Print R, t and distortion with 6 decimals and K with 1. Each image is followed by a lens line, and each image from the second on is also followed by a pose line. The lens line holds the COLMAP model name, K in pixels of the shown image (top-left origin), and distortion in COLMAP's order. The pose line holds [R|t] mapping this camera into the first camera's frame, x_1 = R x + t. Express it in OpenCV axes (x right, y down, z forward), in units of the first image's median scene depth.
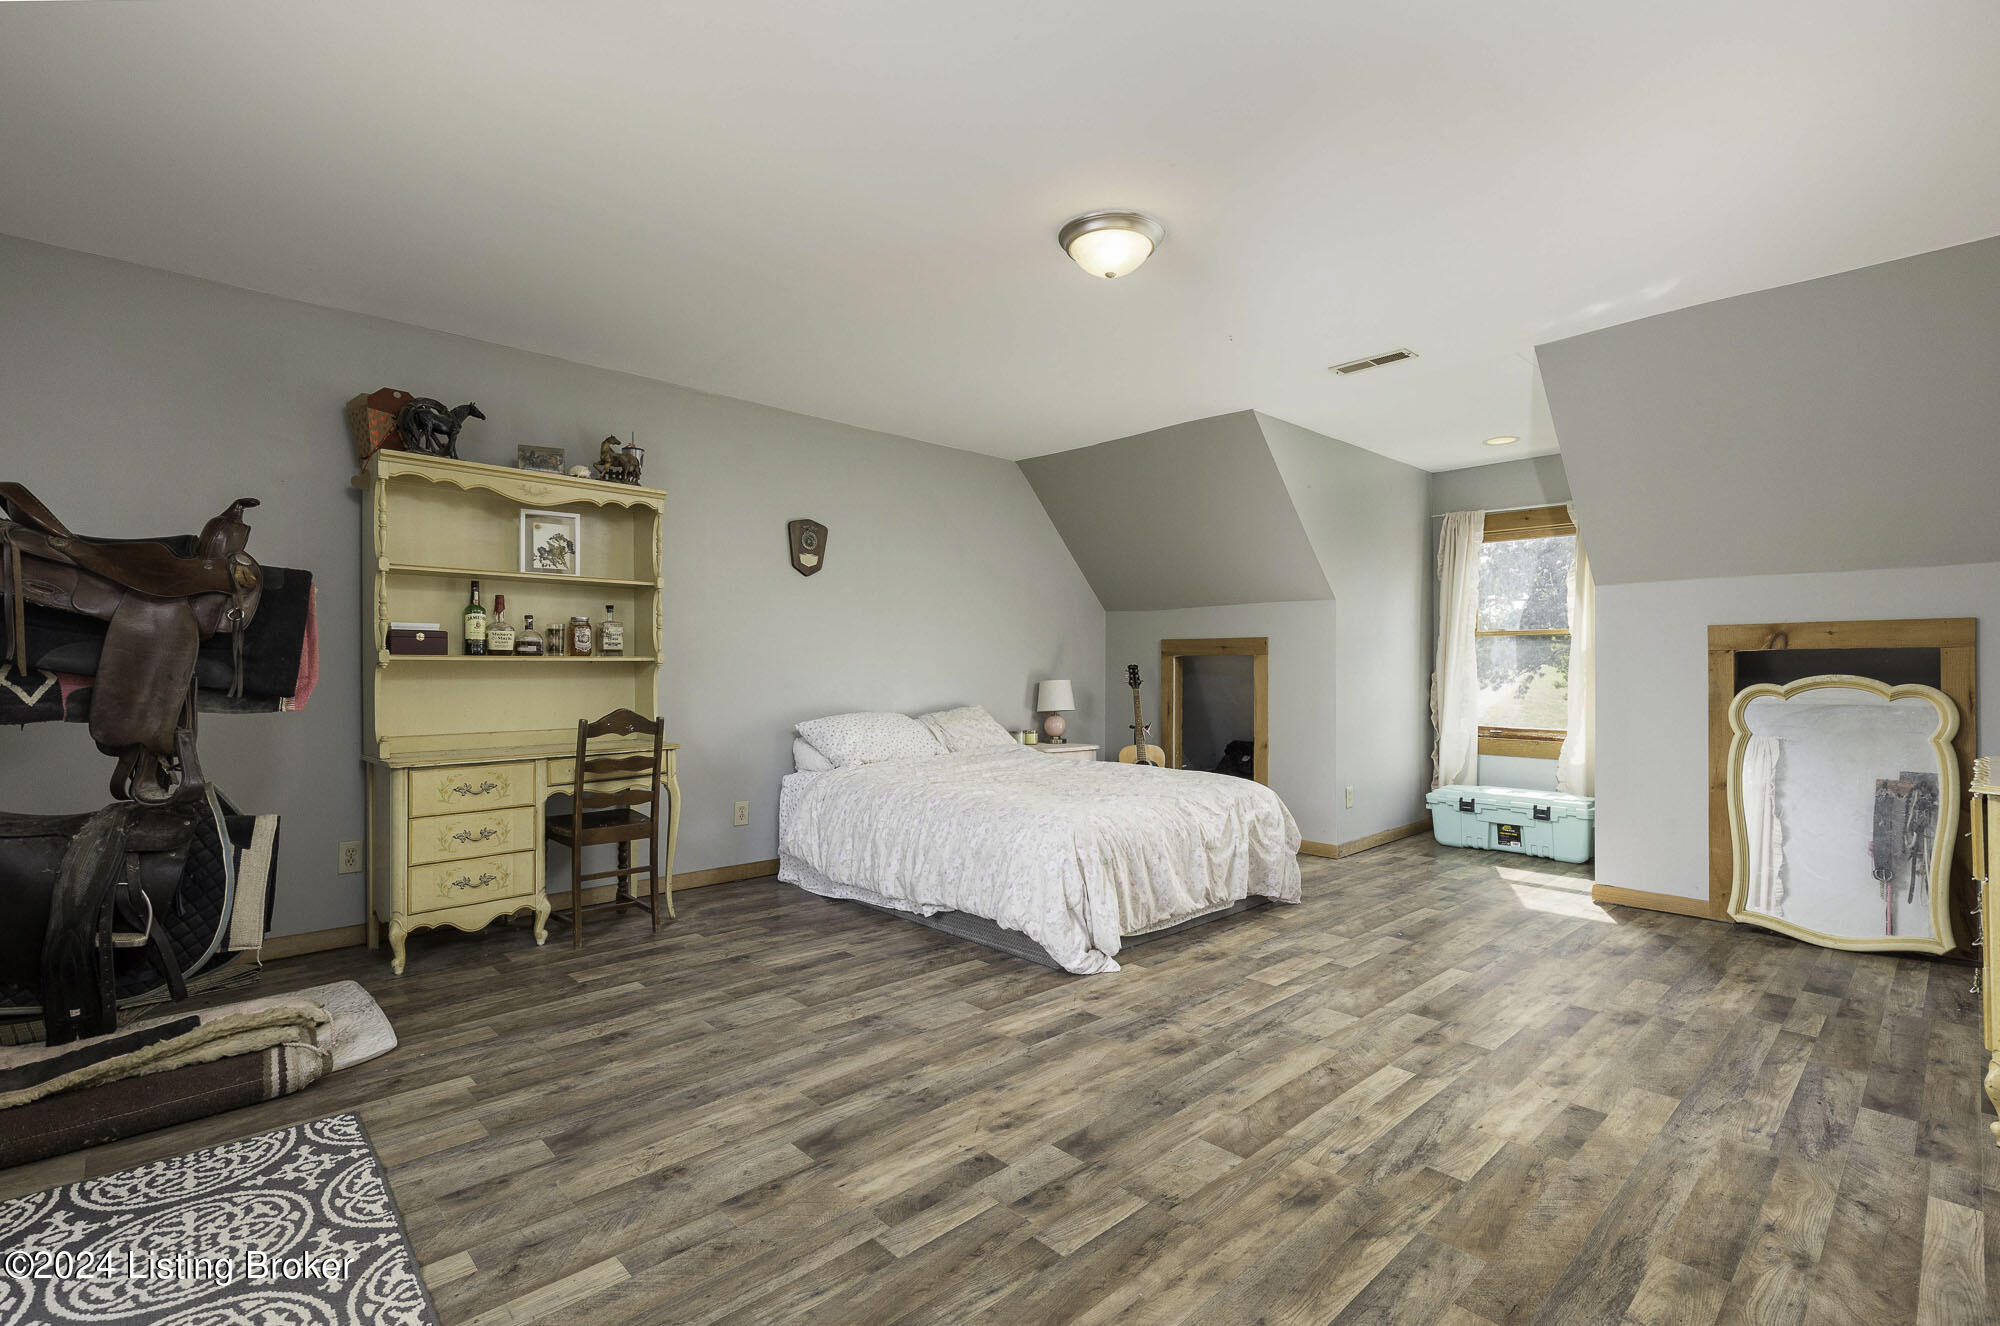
lens RADIAL K [[927.3, 0, 994.4], [0, 927.3, 656.9], [0, 0, 1]] dist [0.011958, -0.000311]
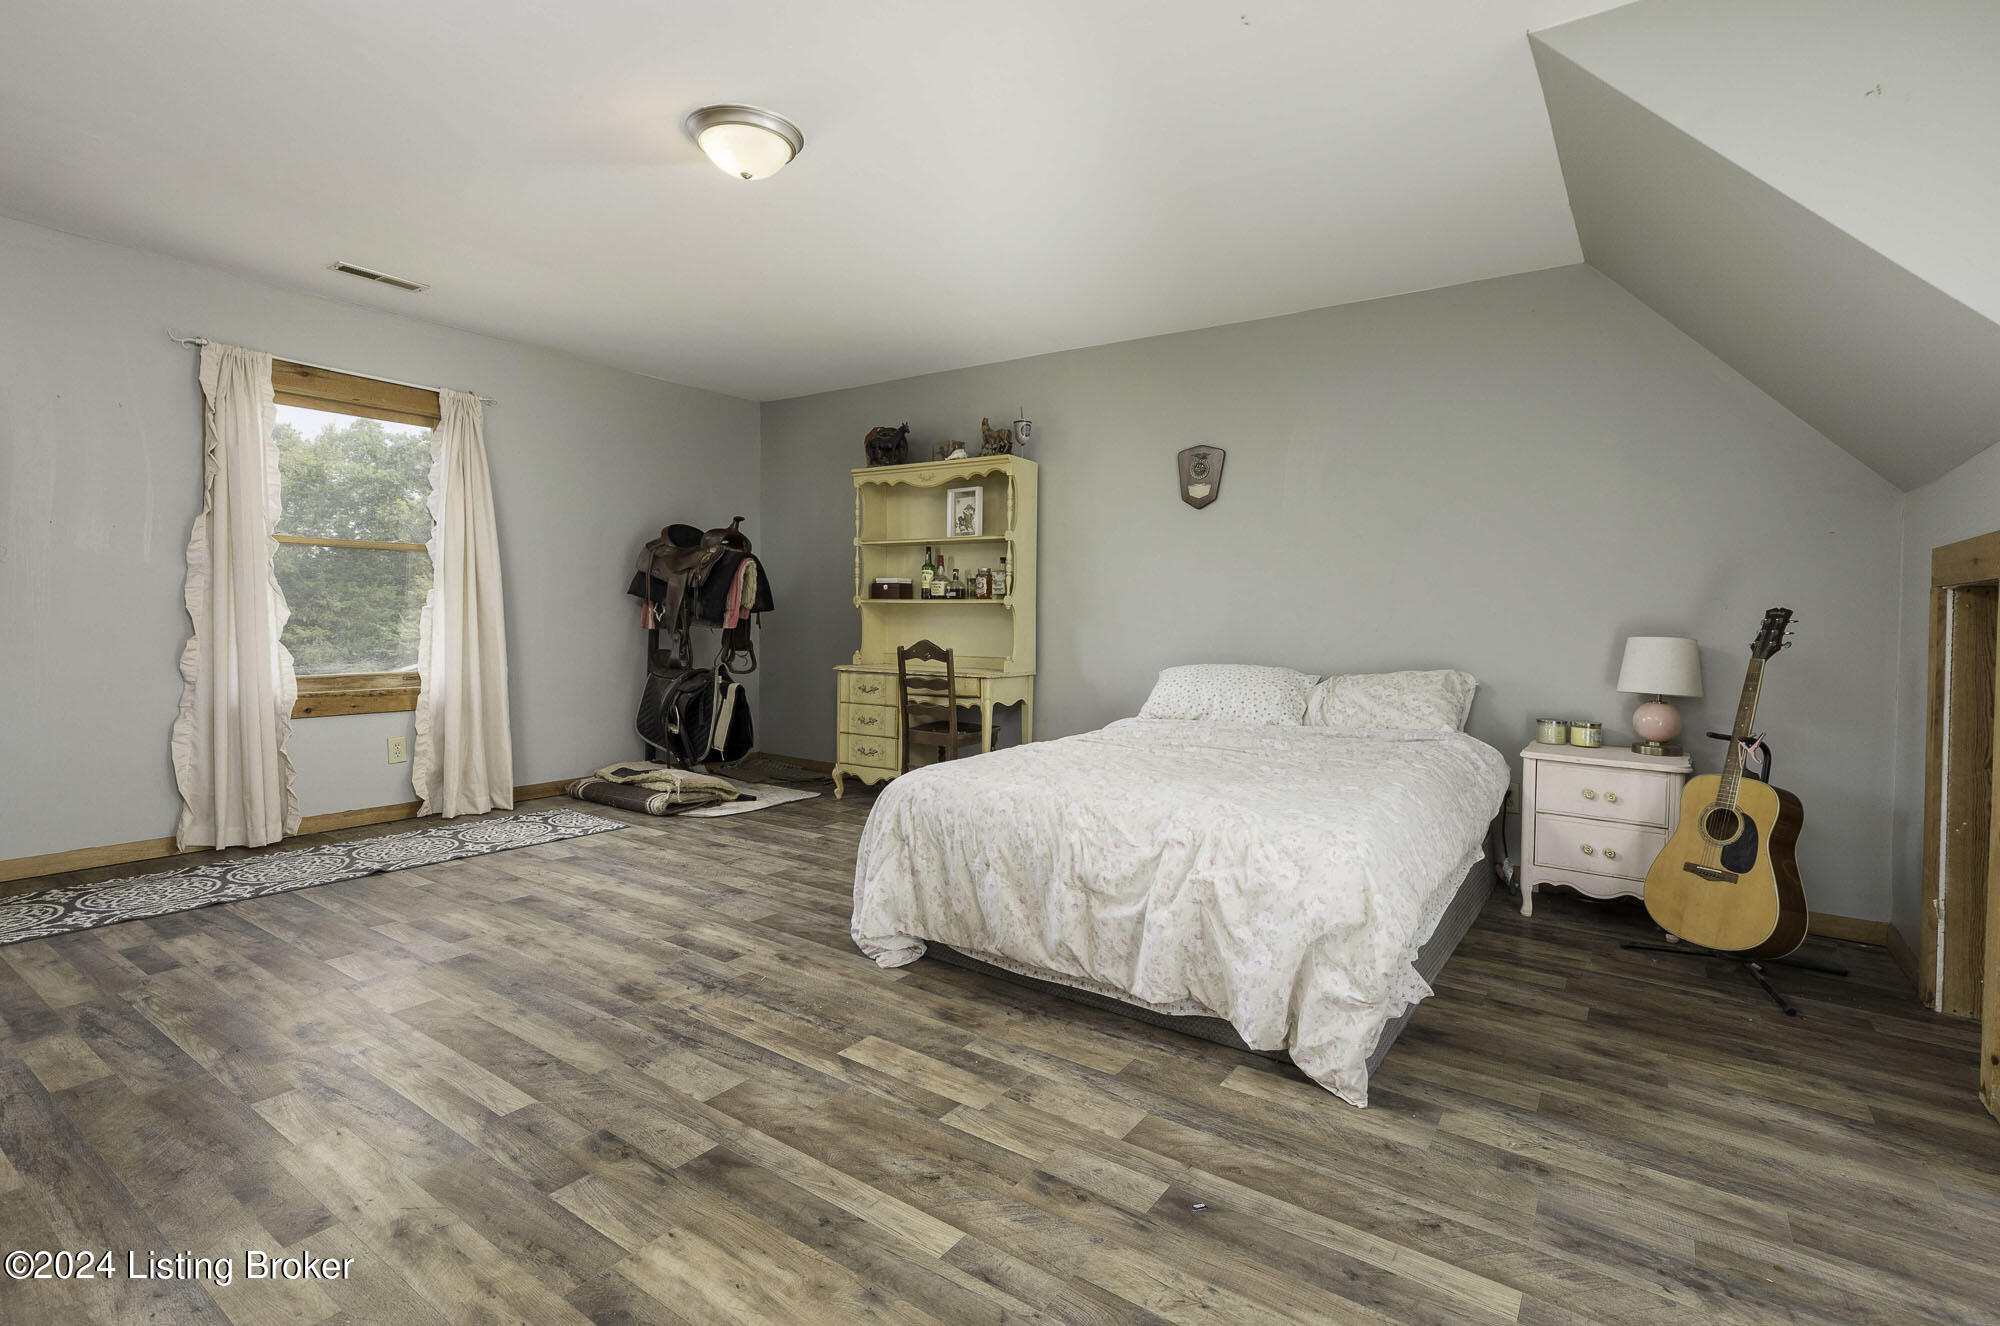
lens RADIAL K [[940.9, 0, 1000.9], [0, 940.9, 622.0], [0, 0, 1]] dist [0.007292, 0.000050]
pose [[0.196345, 0.009659, -0.980487, 0.945138], [-0.002792, 0.999953, 0.009292, 0.020690], [0.980531, 0.000913, 0.196363, 0.910544]]
